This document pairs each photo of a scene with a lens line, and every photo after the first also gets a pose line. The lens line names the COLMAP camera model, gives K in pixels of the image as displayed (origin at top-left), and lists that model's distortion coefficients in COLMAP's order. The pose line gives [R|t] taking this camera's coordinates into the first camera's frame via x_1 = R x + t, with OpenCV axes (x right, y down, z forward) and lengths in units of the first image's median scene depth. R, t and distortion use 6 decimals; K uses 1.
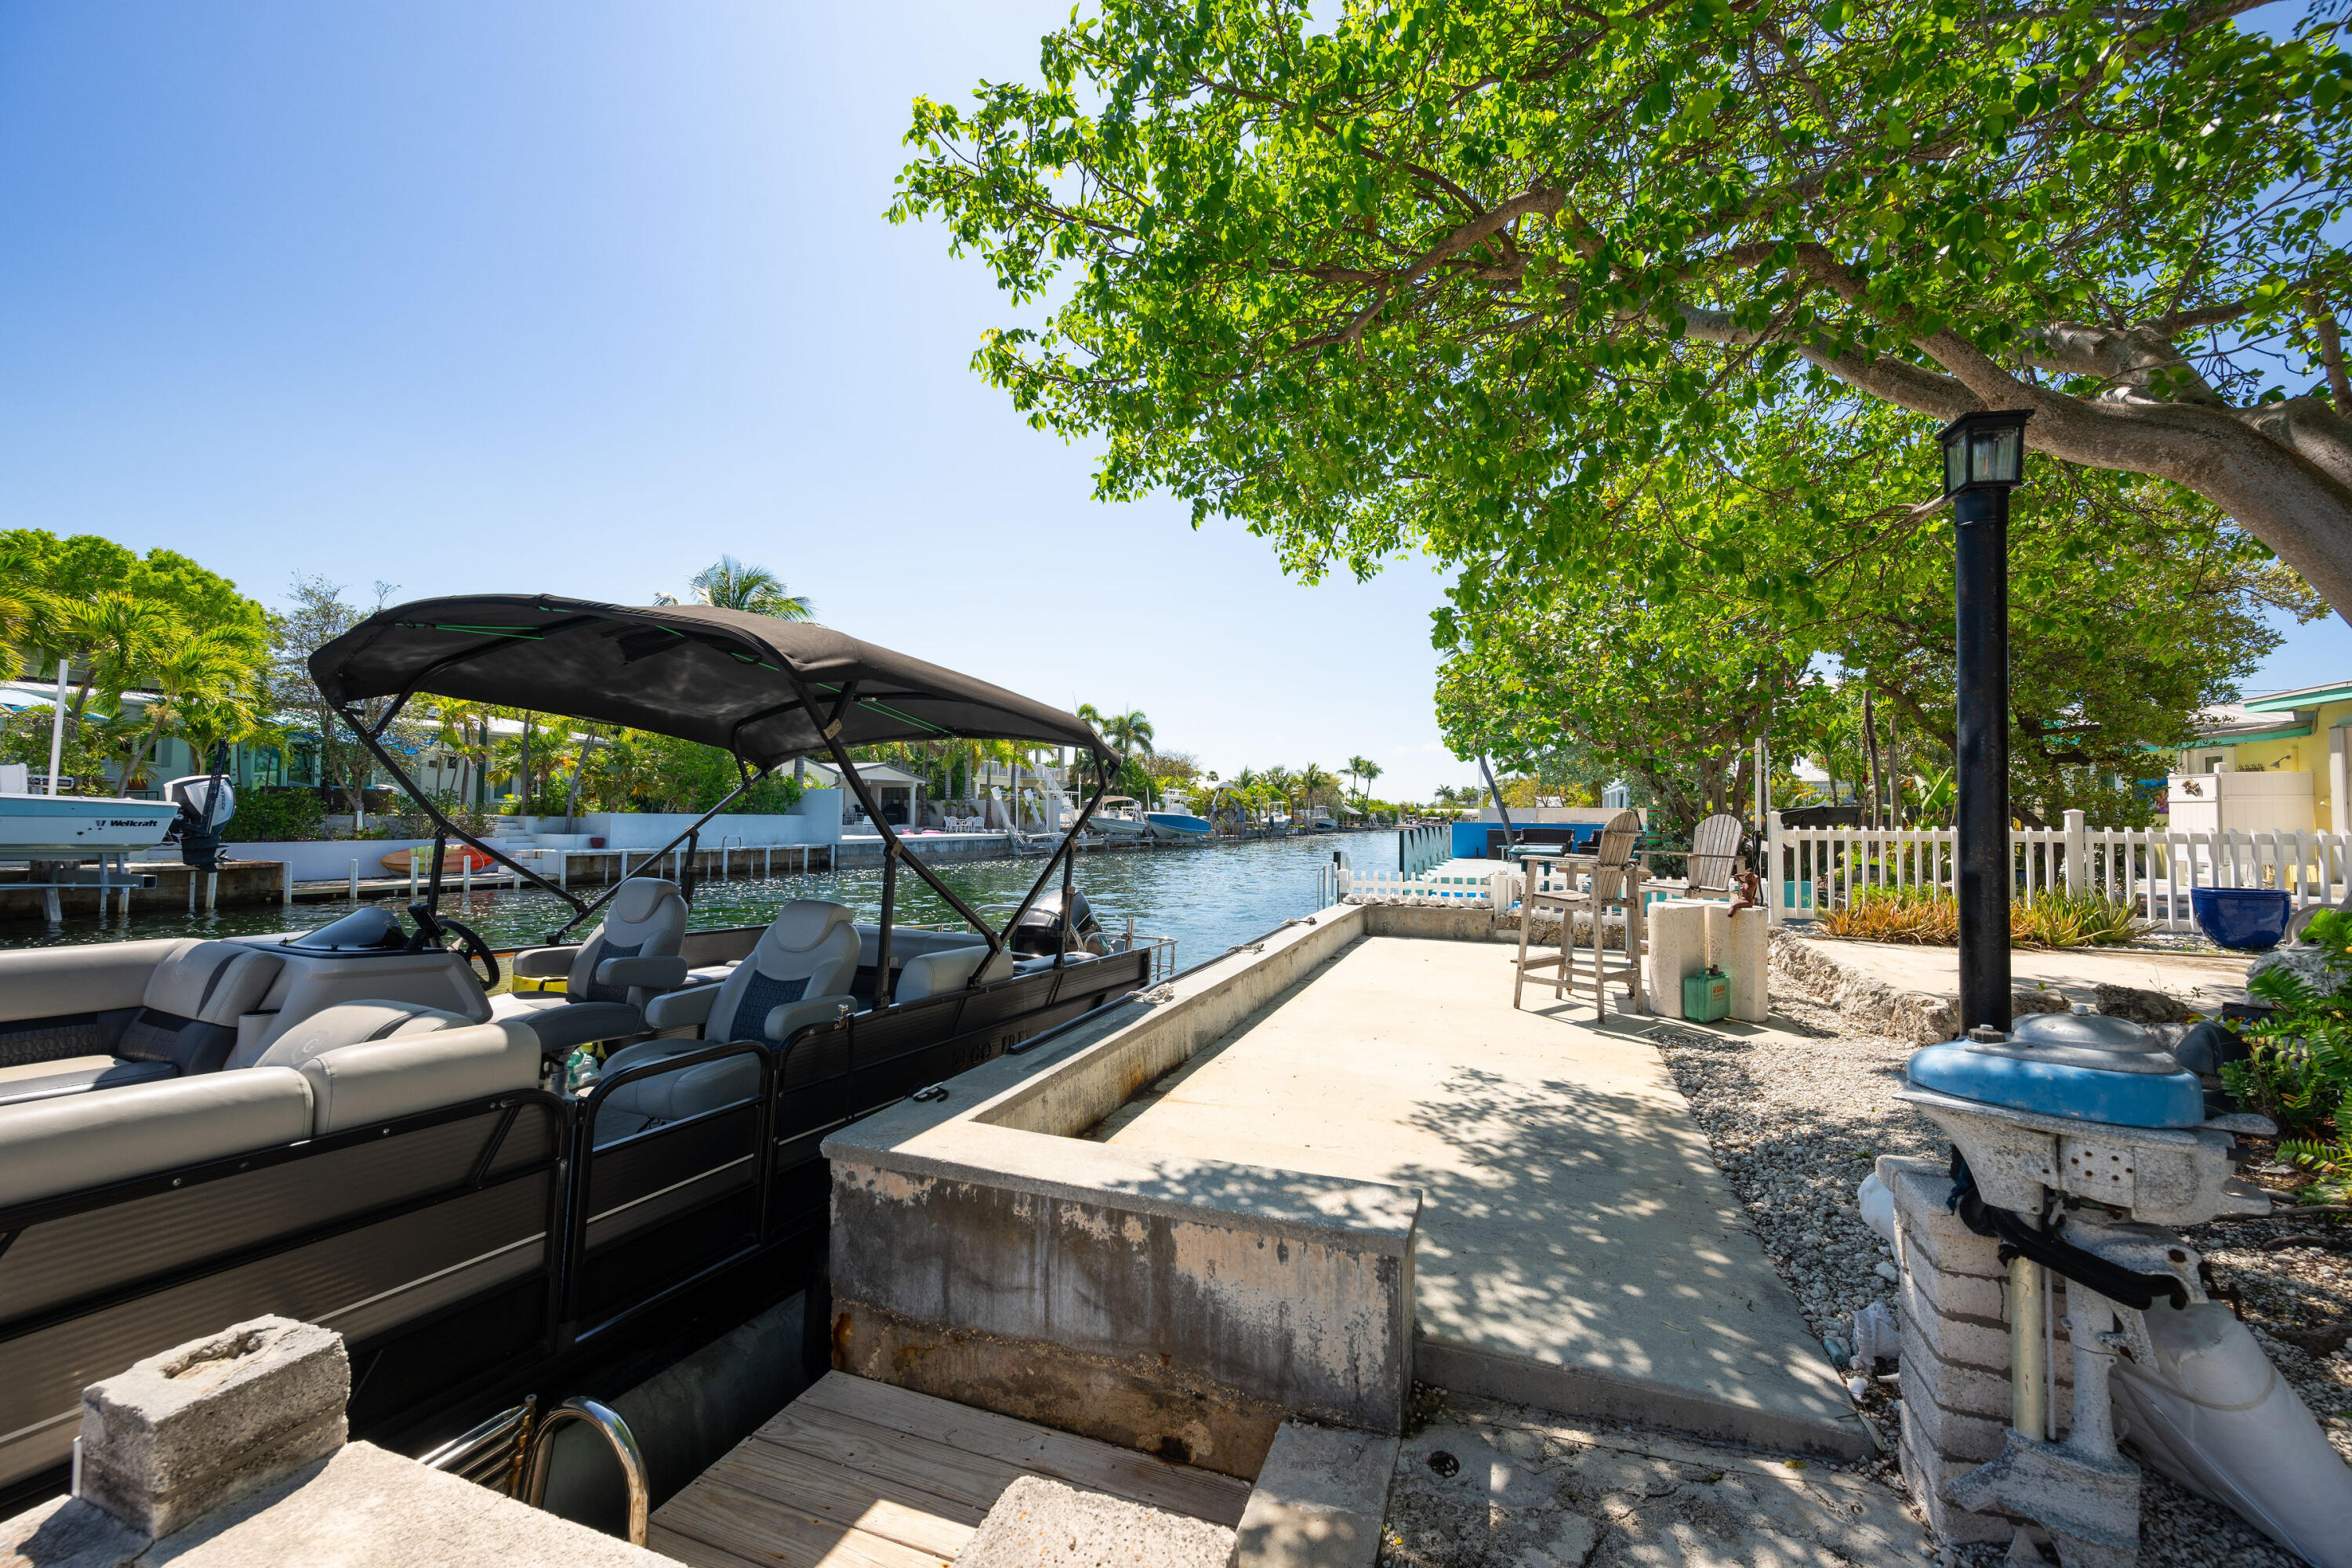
lens RADIAL K [[915.3, 0, 1186.9], [0, 915.3, 785.2], [0, 0, 1]] dist [-0.005569, 0.000767]
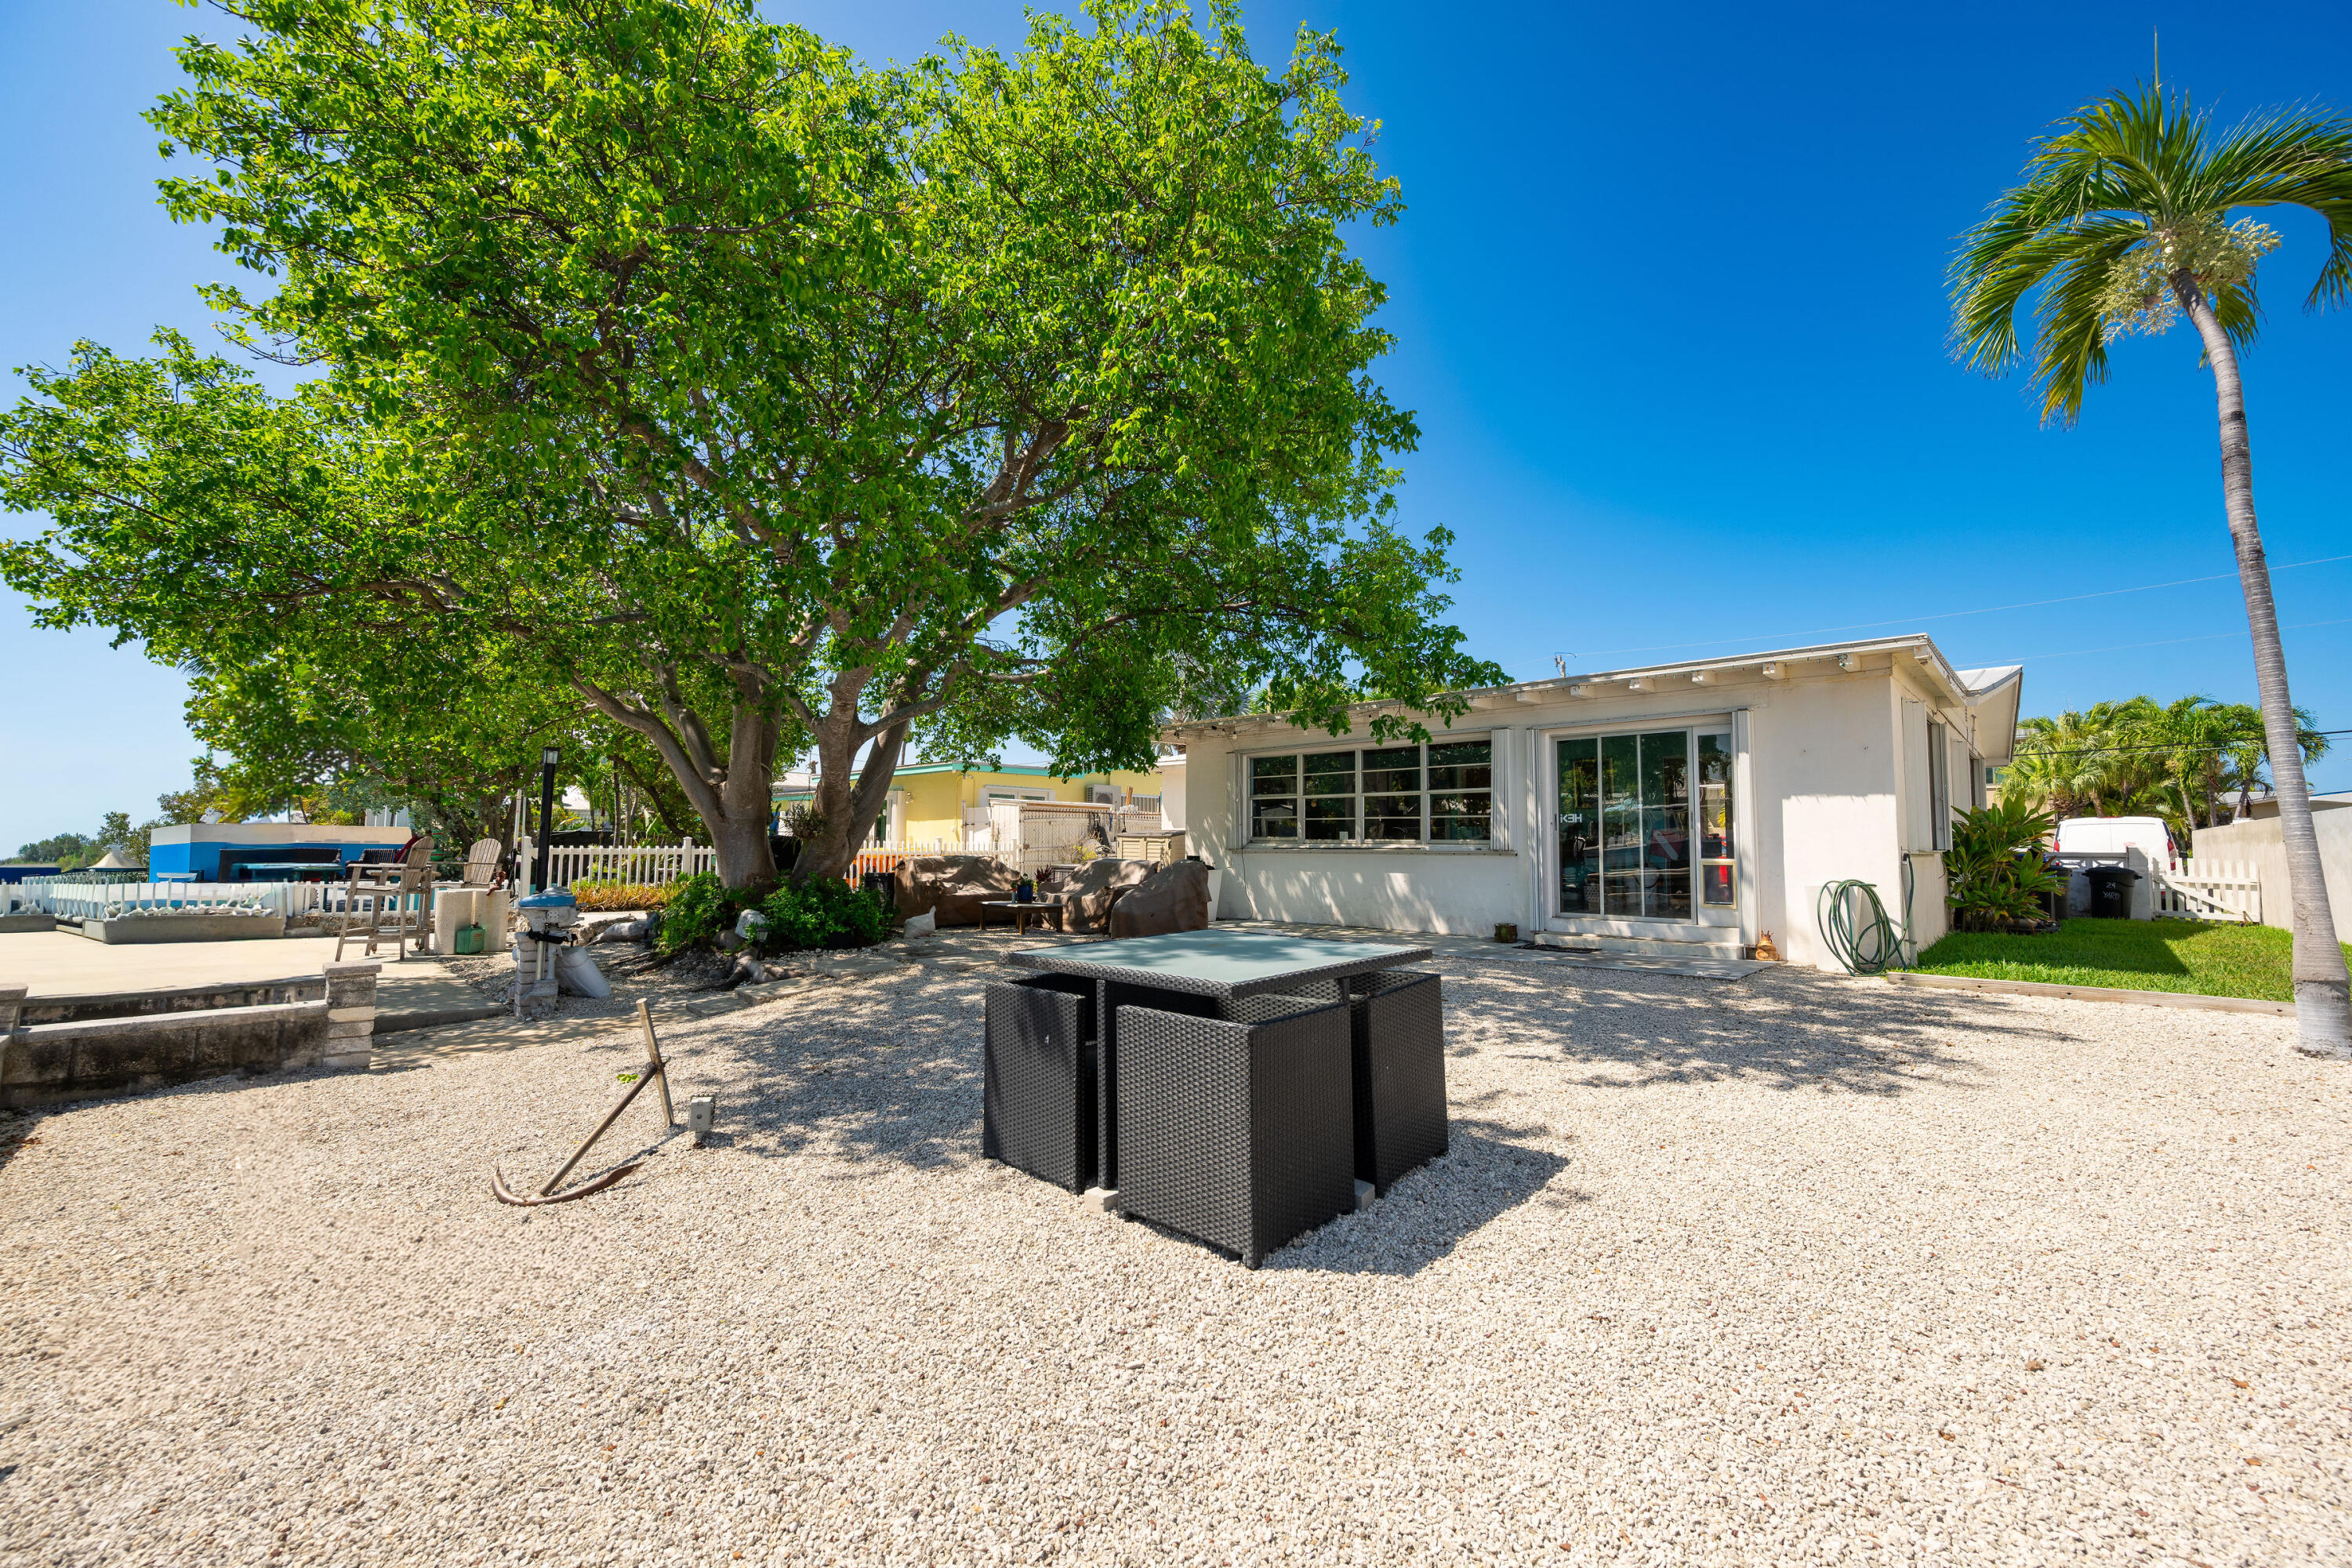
lens RADIAL K [[915.3, 0, 1184.6], [0, 915.3, 785.5], [0, 0, 1]] dist [-0.005569, 0.000767]
pose [[0.393703, 0.056884, 0.917476, -0.344573], [-0.038221, 0.998233, -0.045490, -0.029365], [-0.918443, -0.017157, 0.395182, -0.631373]]
